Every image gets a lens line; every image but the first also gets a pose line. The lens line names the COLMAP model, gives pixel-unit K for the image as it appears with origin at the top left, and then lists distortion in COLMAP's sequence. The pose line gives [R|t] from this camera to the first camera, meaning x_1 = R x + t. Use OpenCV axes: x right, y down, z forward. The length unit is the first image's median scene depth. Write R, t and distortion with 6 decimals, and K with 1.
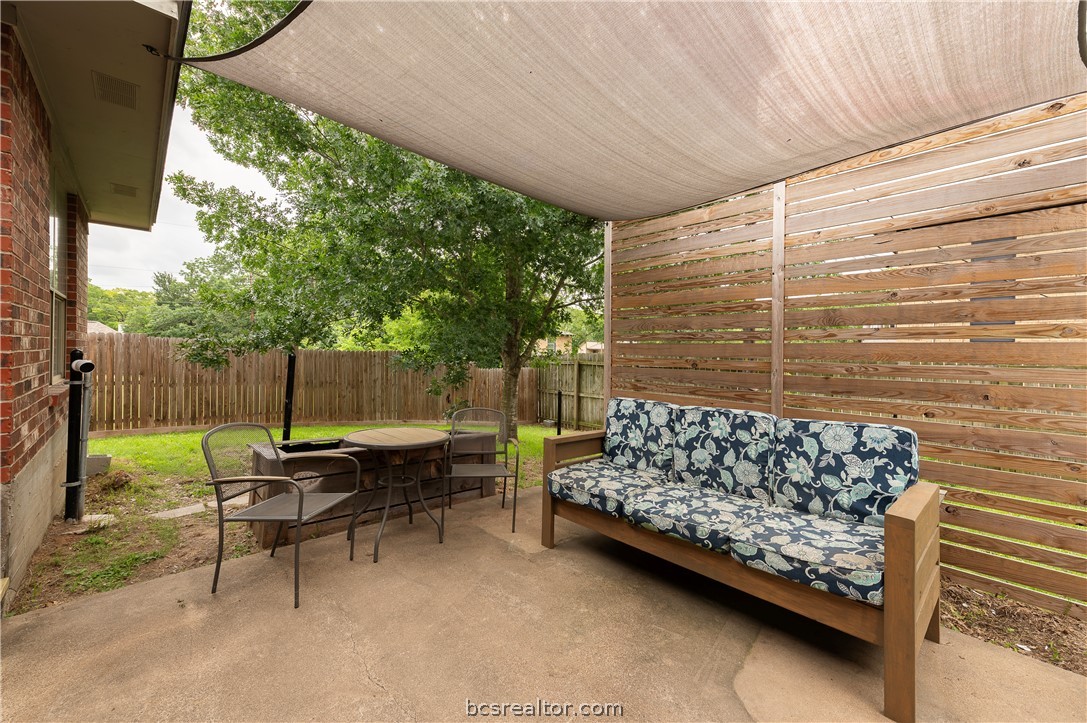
lens RADIAL K [[438.7, 0, 543.5], [0, 438.7, 361.5], [0, 0, 1]] dist [0.001034, -0.000173]
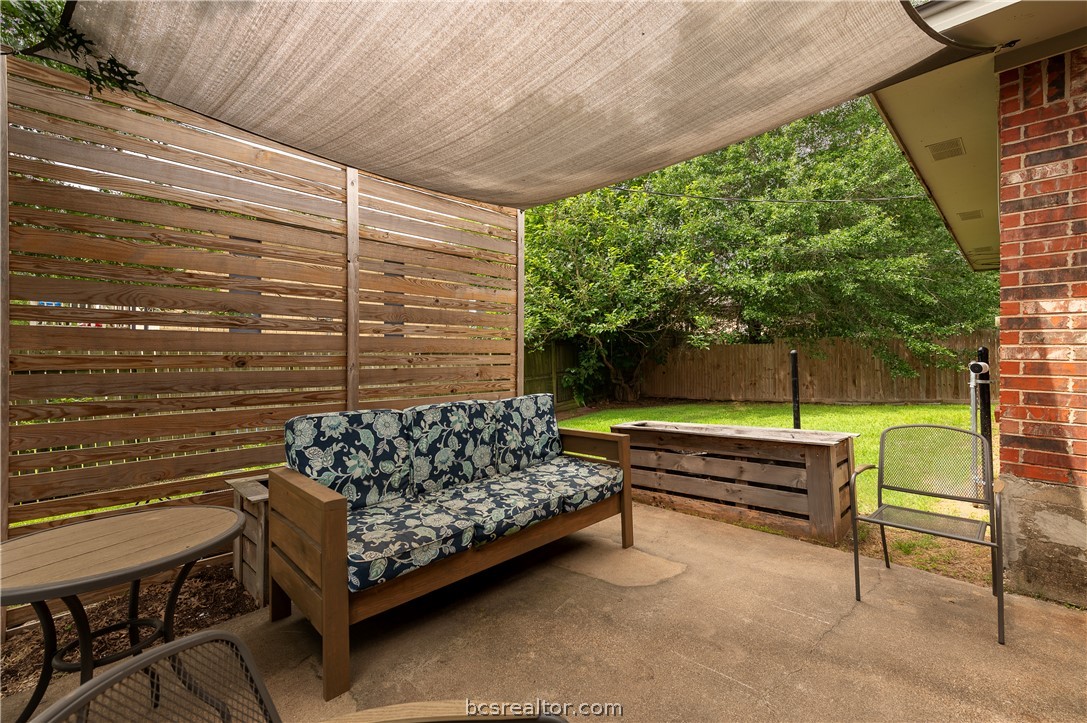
lens RADIAL K [[467.4, 0, 543.5], [0, 467.4, 361.5], [0, 0, 1]] dist [0.020631, -0.000075]
pose [[-0.049407, -0.031339, 0.998287, -0.654306], [0.021991, 0.999231, 0.032457, -0.014474], [-0.998537, 0.023557, -0.048680, 0.845736]]
